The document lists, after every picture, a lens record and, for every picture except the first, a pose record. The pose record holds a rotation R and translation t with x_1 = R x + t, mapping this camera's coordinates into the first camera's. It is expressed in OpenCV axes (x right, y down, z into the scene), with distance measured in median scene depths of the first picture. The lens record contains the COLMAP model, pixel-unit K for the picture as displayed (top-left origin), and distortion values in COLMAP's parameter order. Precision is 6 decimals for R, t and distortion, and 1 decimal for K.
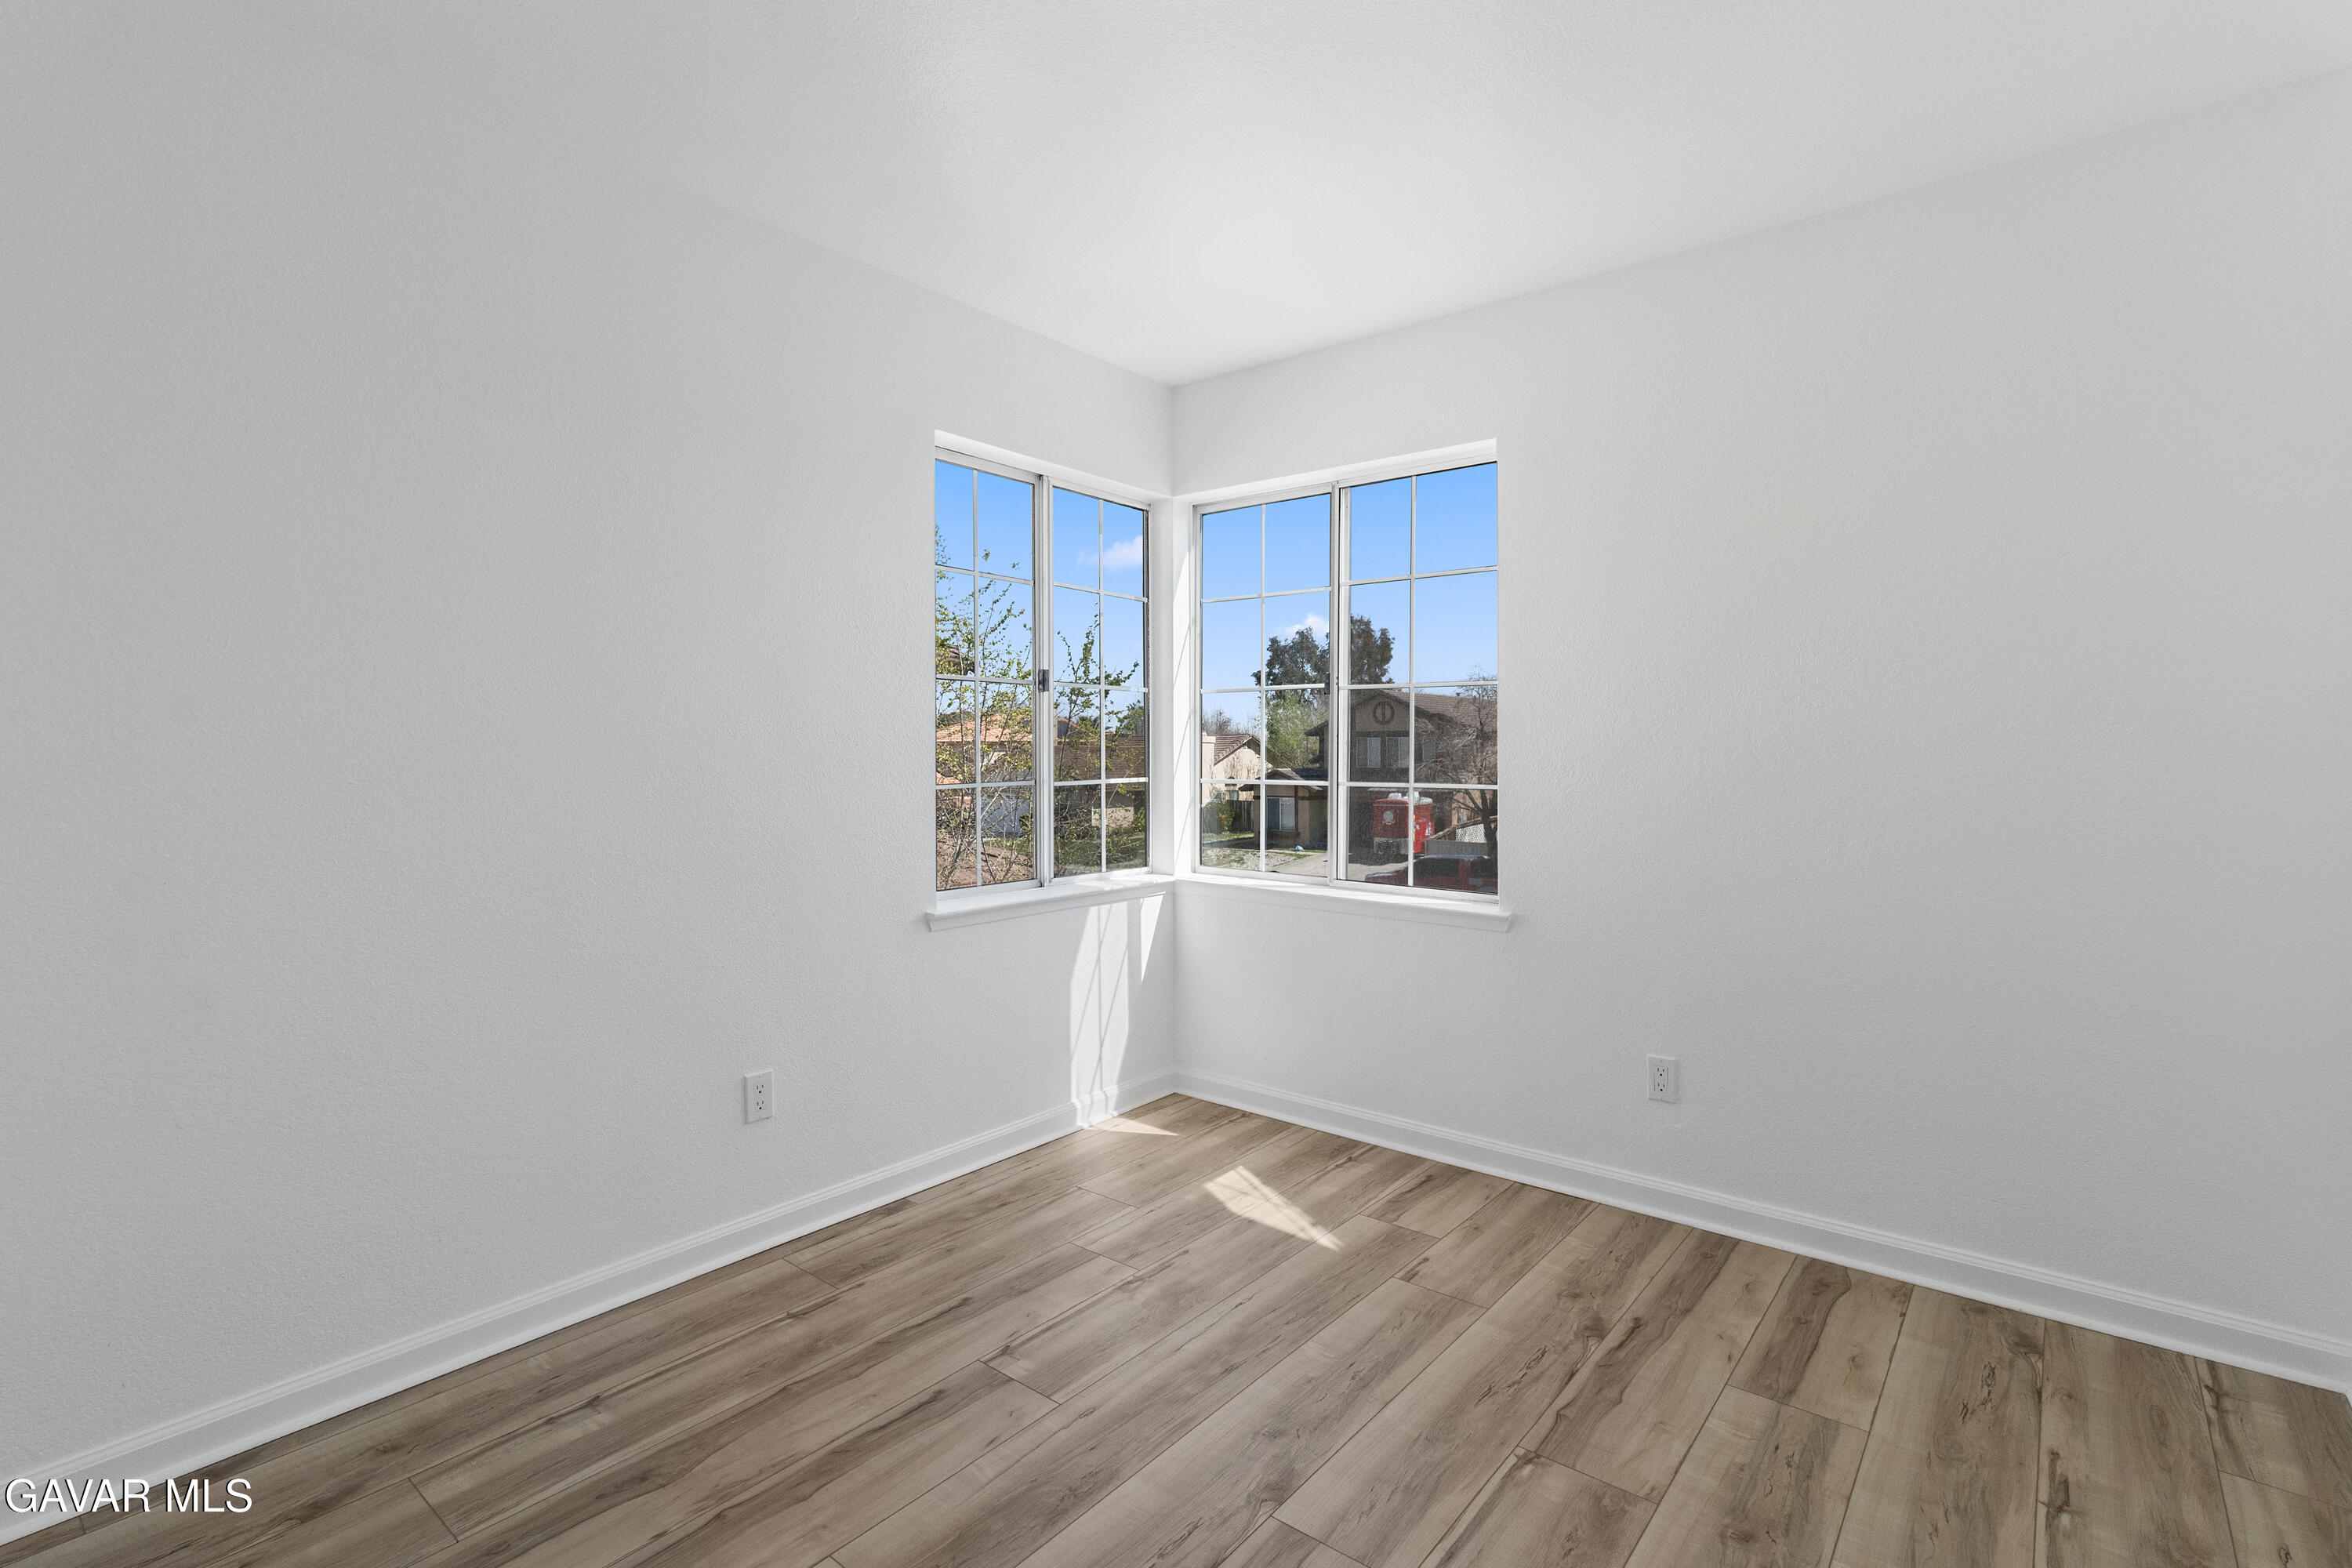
lens RADIAL K [[1103.5, 0, 1218.4], [0, 1103.5, 755.6], [0, 0, 1]] dist [-0.001924, 0.000797]
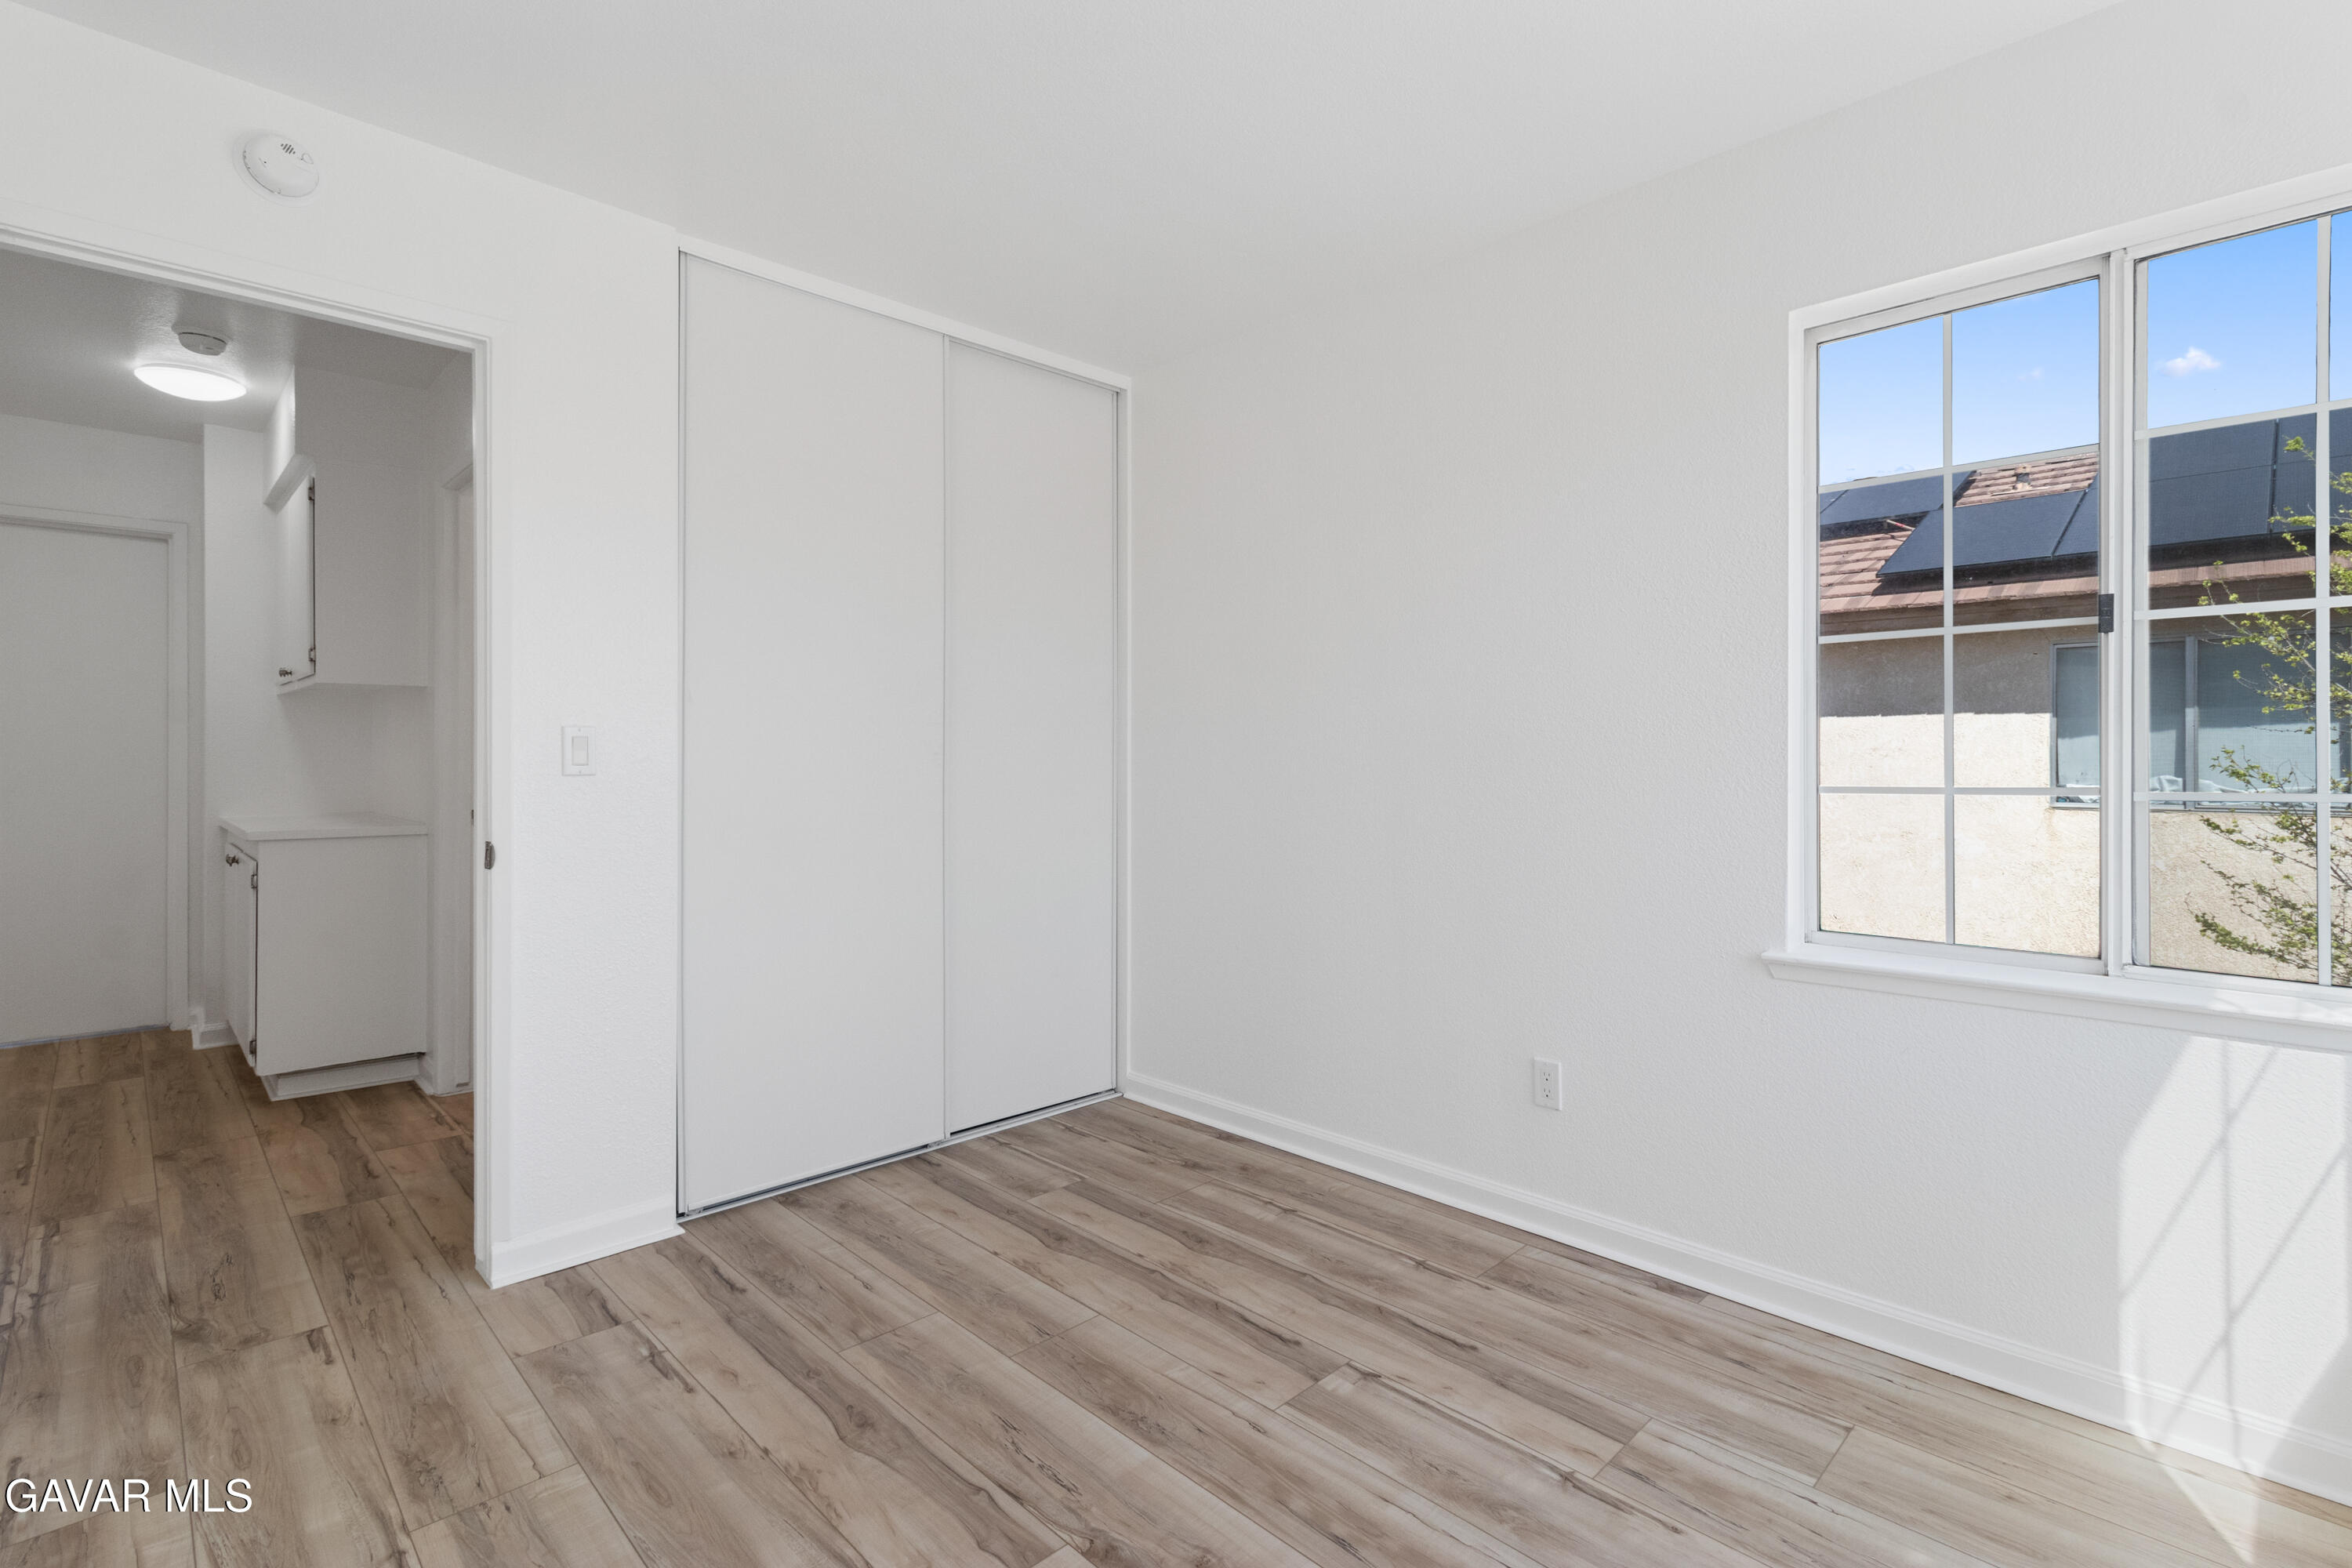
lens RADIAL K [[1103.5, 0, 1183.4], [0, 1103.5, 782.9], [0, 0, 1]] dist [-0.001924, 0.000797]
pose [[-0.156474, 0.022145, -0.987434, 0.754890], [0.004010, 0.999755, 0.021786, 0.005553], [0.987674, -0.000551, -0.156524, 0.979042]]
